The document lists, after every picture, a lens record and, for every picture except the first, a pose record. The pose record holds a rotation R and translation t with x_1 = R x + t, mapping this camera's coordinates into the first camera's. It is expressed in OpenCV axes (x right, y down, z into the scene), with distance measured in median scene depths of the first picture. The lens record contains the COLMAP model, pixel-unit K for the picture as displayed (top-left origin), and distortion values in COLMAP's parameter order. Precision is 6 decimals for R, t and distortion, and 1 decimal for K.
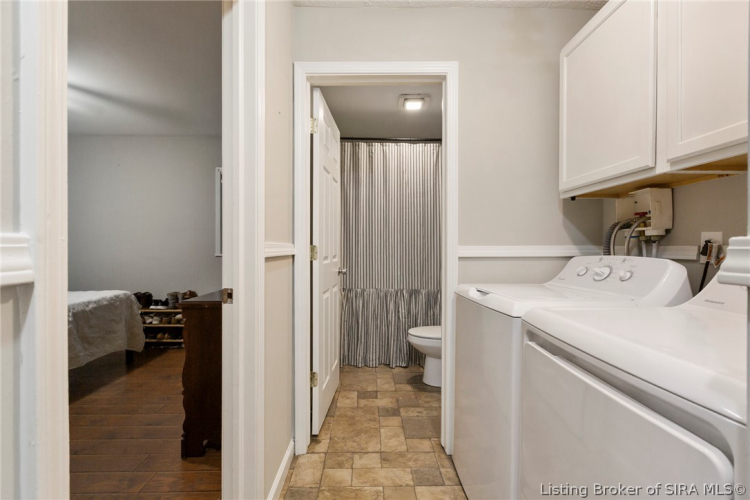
lens RADIAL K [[339.2, 0, 370.2], [0, 339.2, 250.2], [0, 0, 1]] dist [0.000406, 0.000180]
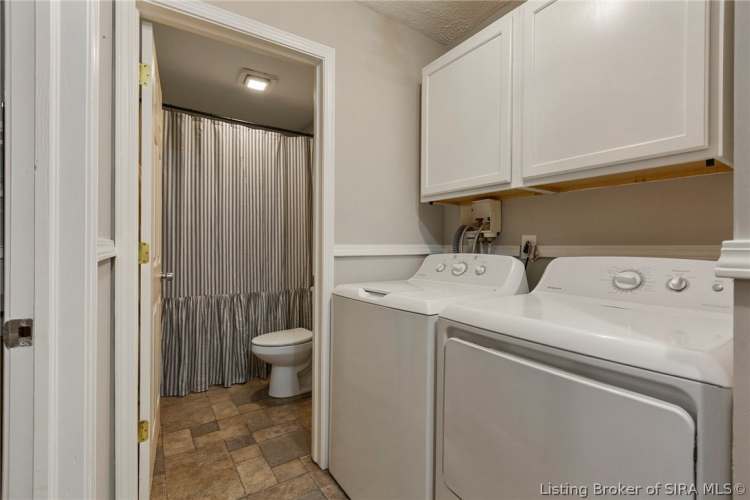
lens RADIAL K [[339.2, 0, 375.3], [0, 339.2, 247.1], [0, 0, 1]] dist [0.000406, 0.000180]
pose [[0.831278, 0.001292, 0.555855, -0.169836], [0.000272, 0.999996, -0.002731, -0.002453], [-0.555857, 0.002421, 0.831275, 0.150662]]
